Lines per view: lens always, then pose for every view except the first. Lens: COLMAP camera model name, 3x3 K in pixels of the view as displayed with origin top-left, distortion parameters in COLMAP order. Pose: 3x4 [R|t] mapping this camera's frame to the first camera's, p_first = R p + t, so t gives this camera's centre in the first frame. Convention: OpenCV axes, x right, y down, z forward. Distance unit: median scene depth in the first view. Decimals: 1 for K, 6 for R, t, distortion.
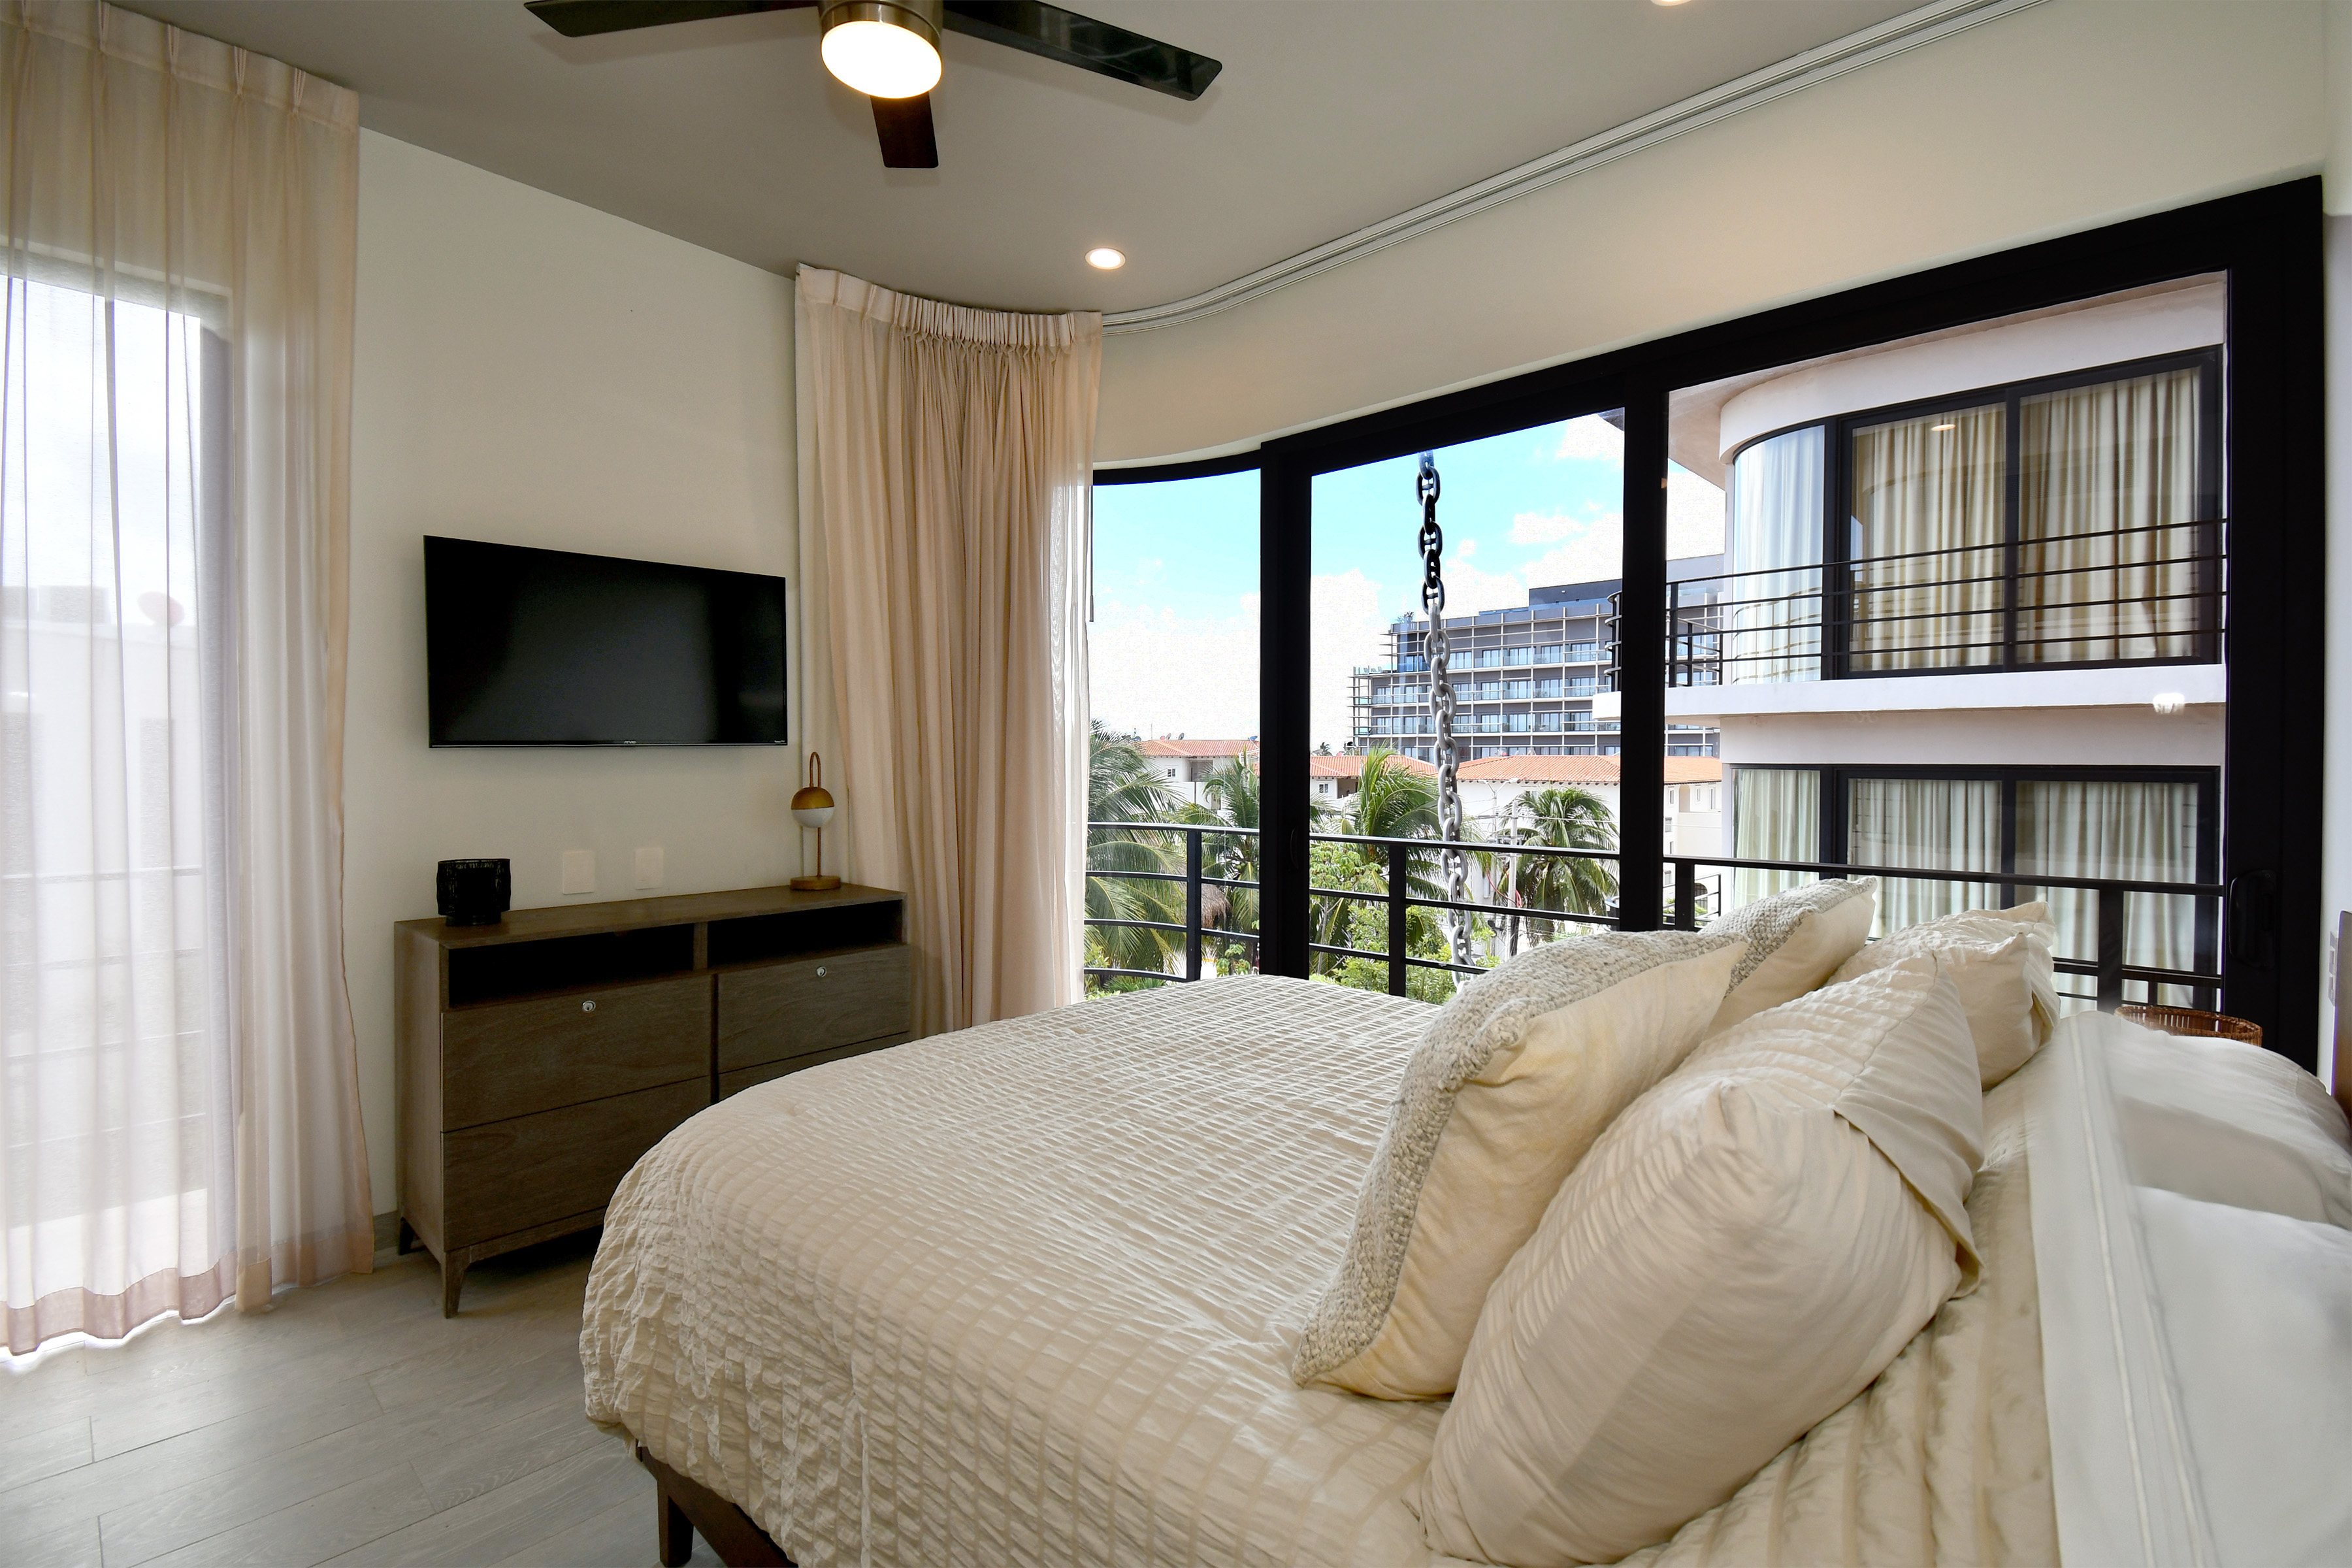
lens RADIAL K [[1035.2, 0, 1176.0], [0, 1035.2, 784.0], [0, 0, 1]] dist [0.029384, -0.023509]
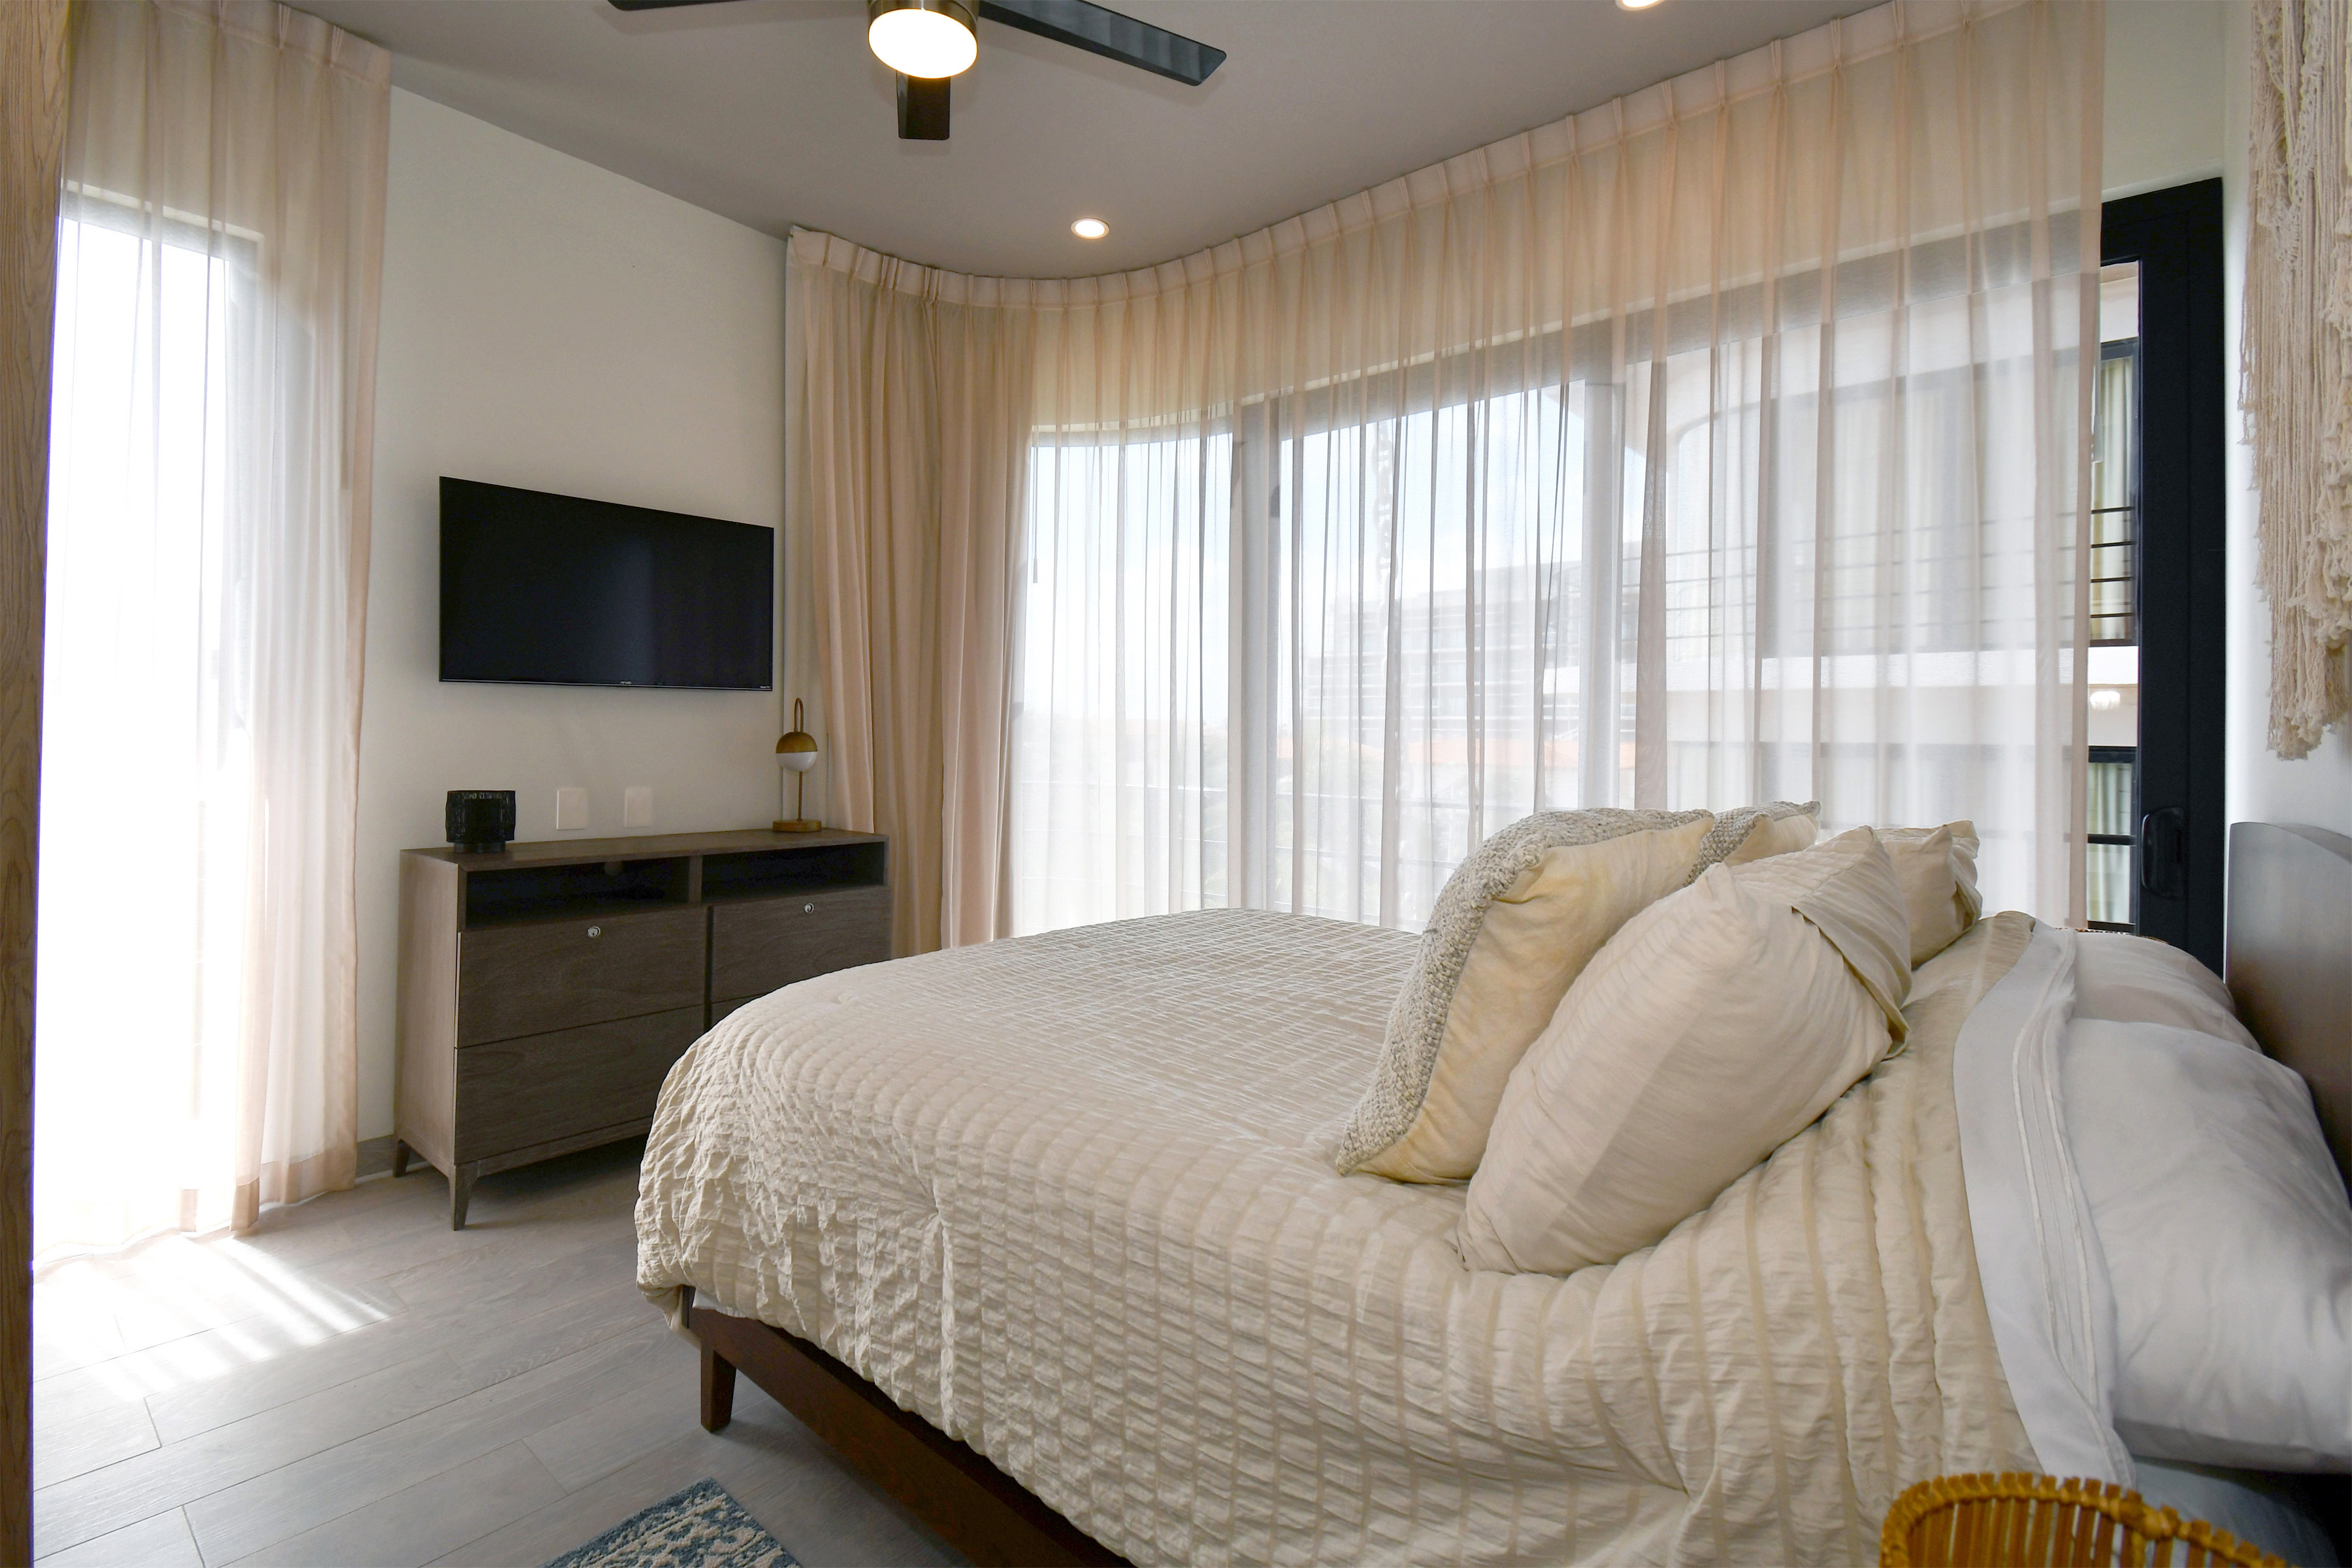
lens RADIAL K [[1019.4, 0, 1161.7], [0, 1019.4, 724.9], [0, 0, 1]] dist [0.030383, -0.021821]
pose [[0.999653, 0.012390, 0.023253, -0.085196], [-0.011984, 0.999774, -0.017532, 0.061367], [-0.023465, 0.017247, 0.999576, -0.119871]]
